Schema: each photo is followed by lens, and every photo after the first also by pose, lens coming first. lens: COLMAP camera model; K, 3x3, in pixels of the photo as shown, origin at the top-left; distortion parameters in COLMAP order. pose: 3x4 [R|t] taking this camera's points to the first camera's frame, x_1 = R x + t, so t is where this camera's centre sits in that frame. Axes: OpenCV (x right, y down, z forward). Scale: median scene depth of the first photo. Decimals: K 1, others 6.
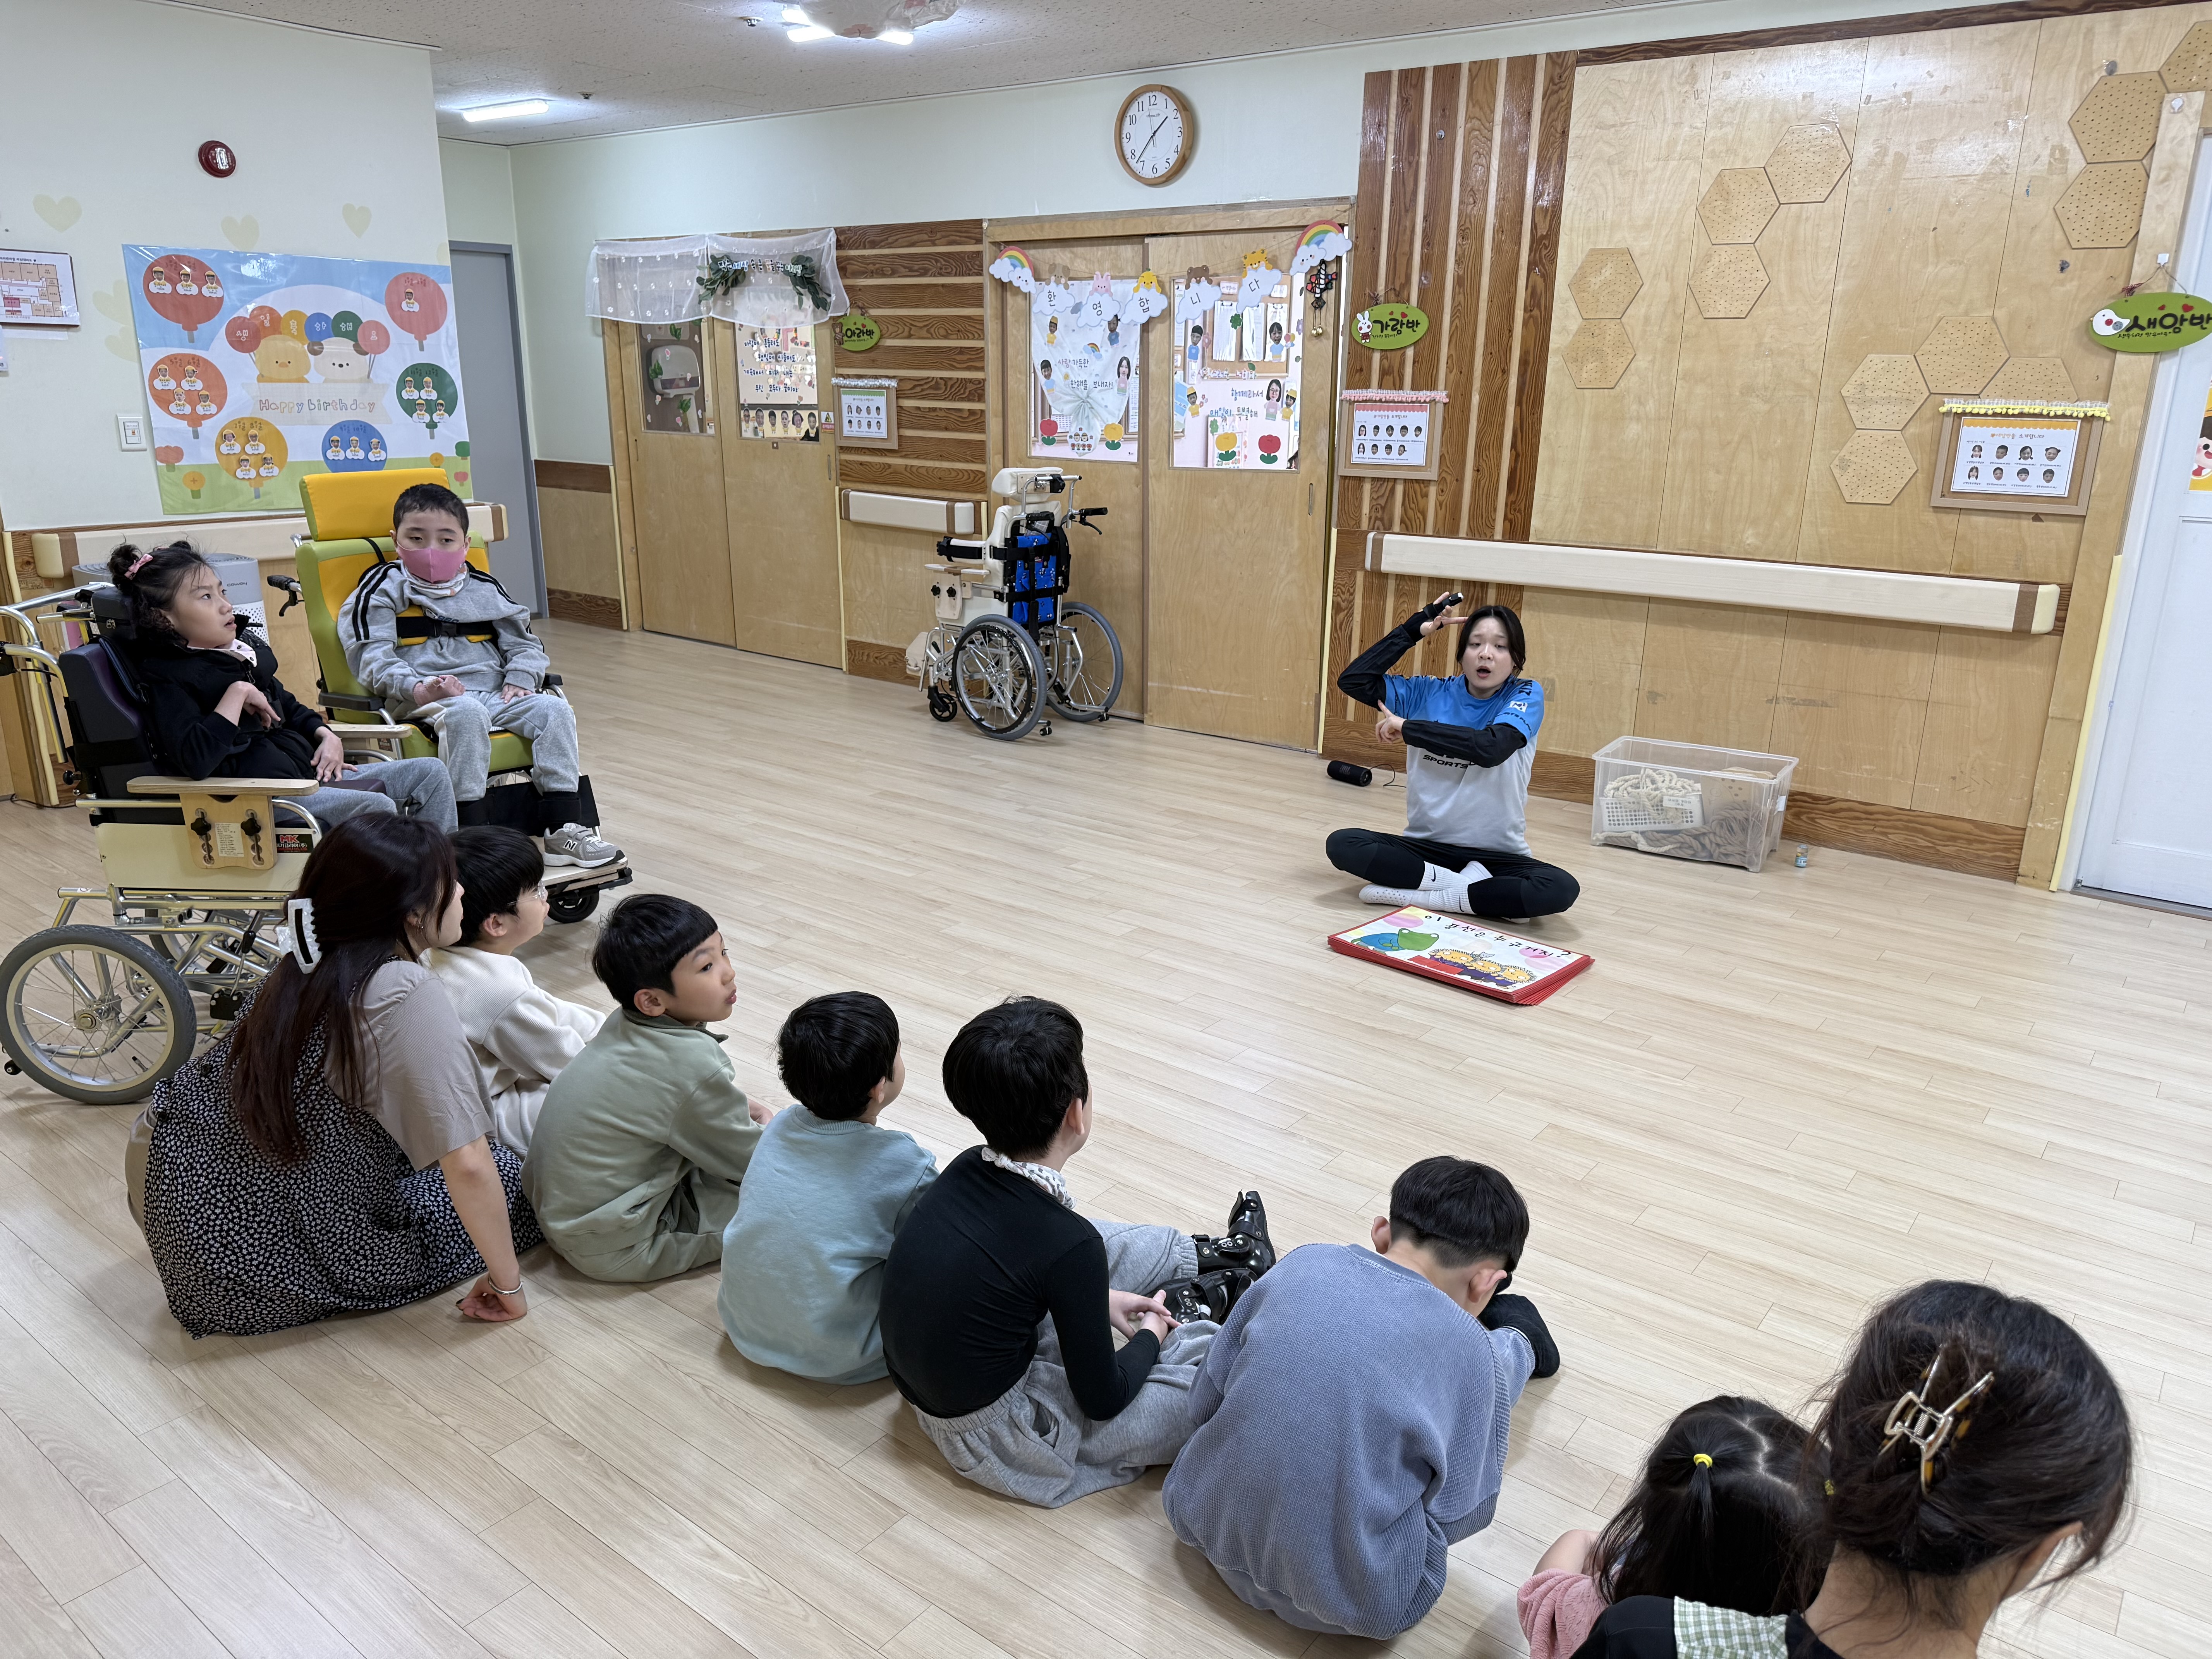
lens RADIAL K [[1548.6, 0, 1108.0], [0, 1548.6, 840.0], [0, 0, 1]] dist [0.027422, -0.040931]
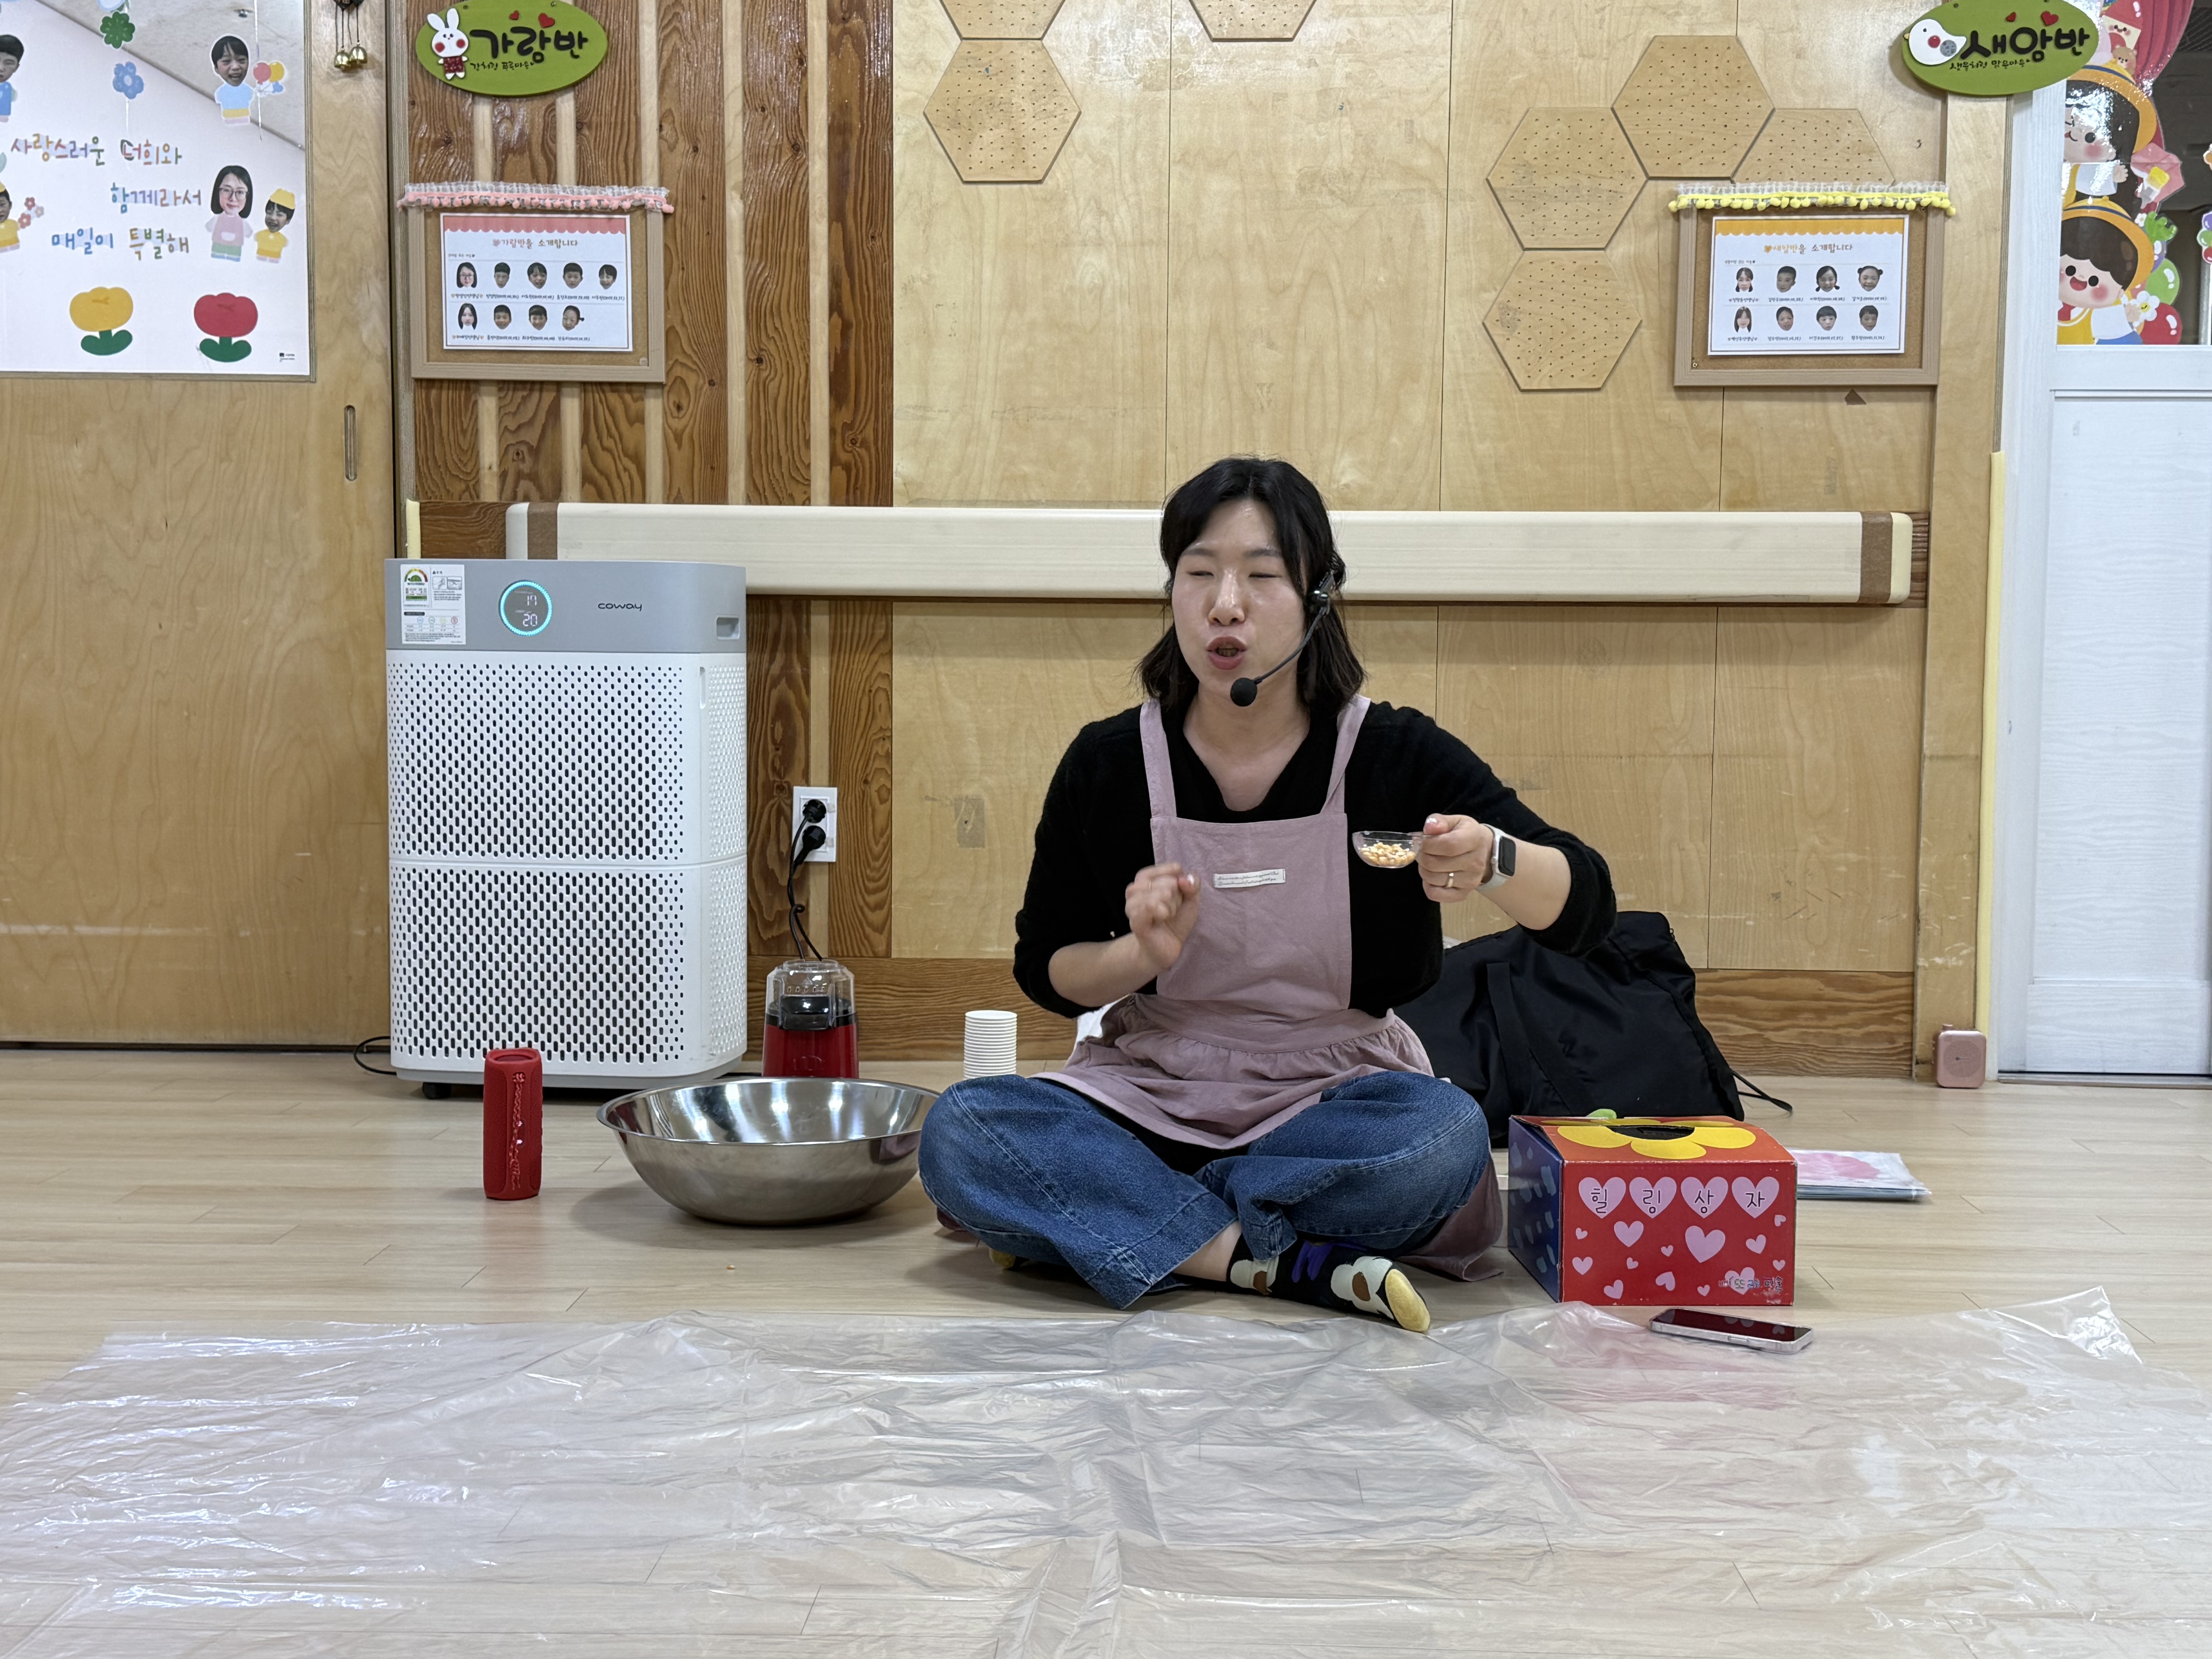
lens RADIAL K [[2470.4, 0, 1094.2], [0, 2470.4, 836.5], [0, 0, 1]] dist [0.103877, 0.000000]
pose [[0.801180, -0.042397, 0.596920, -0.128966], [0.174917, 0.970516, -0.165839, 0.036586], [-0.572290, 0.237278, 0.784974, 0.430161]]
